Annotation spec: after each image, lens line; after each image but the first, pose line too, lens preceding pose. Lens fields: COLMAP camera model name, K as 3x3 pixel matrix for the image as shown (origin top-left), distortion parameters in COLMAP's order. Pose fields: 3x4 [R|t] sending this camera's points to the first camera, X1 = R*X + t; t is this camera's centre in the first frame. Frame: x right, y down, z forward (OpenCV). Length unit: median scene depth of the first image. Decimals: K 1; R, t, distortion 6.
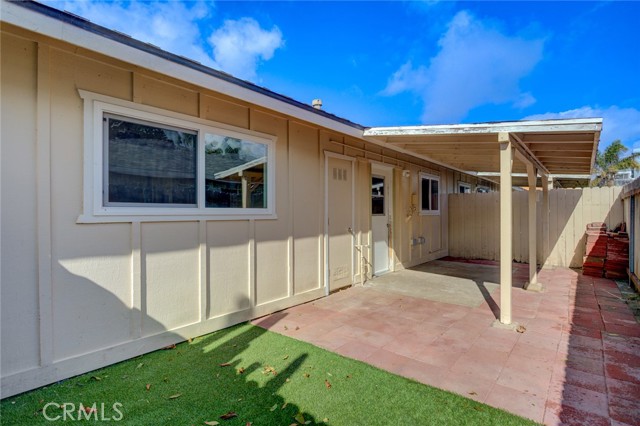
lens RADIAL K [[315.0, 0, 320.4], [0, 315.0, 212.2], [0, 0, 1]] dist [-0.019359, 0.006742]
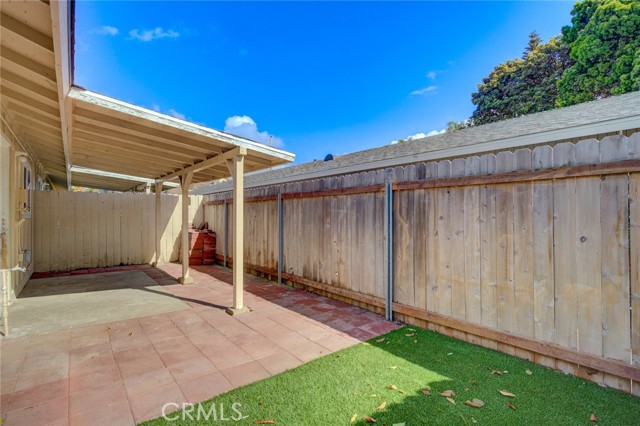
lens RADIAL K [[315.0, 0, 320.8], [0, 315.0, 211.5], [0, 0, 1]] dist [-0.019359, 0.006742]
pose [[0.192678, 0.012409, 0.981183, -0.460209], [-0.001800, 0.999923, -0.012293, 0.003133], [-0.981260, 0.000602, 0.192686, 0.421365]]
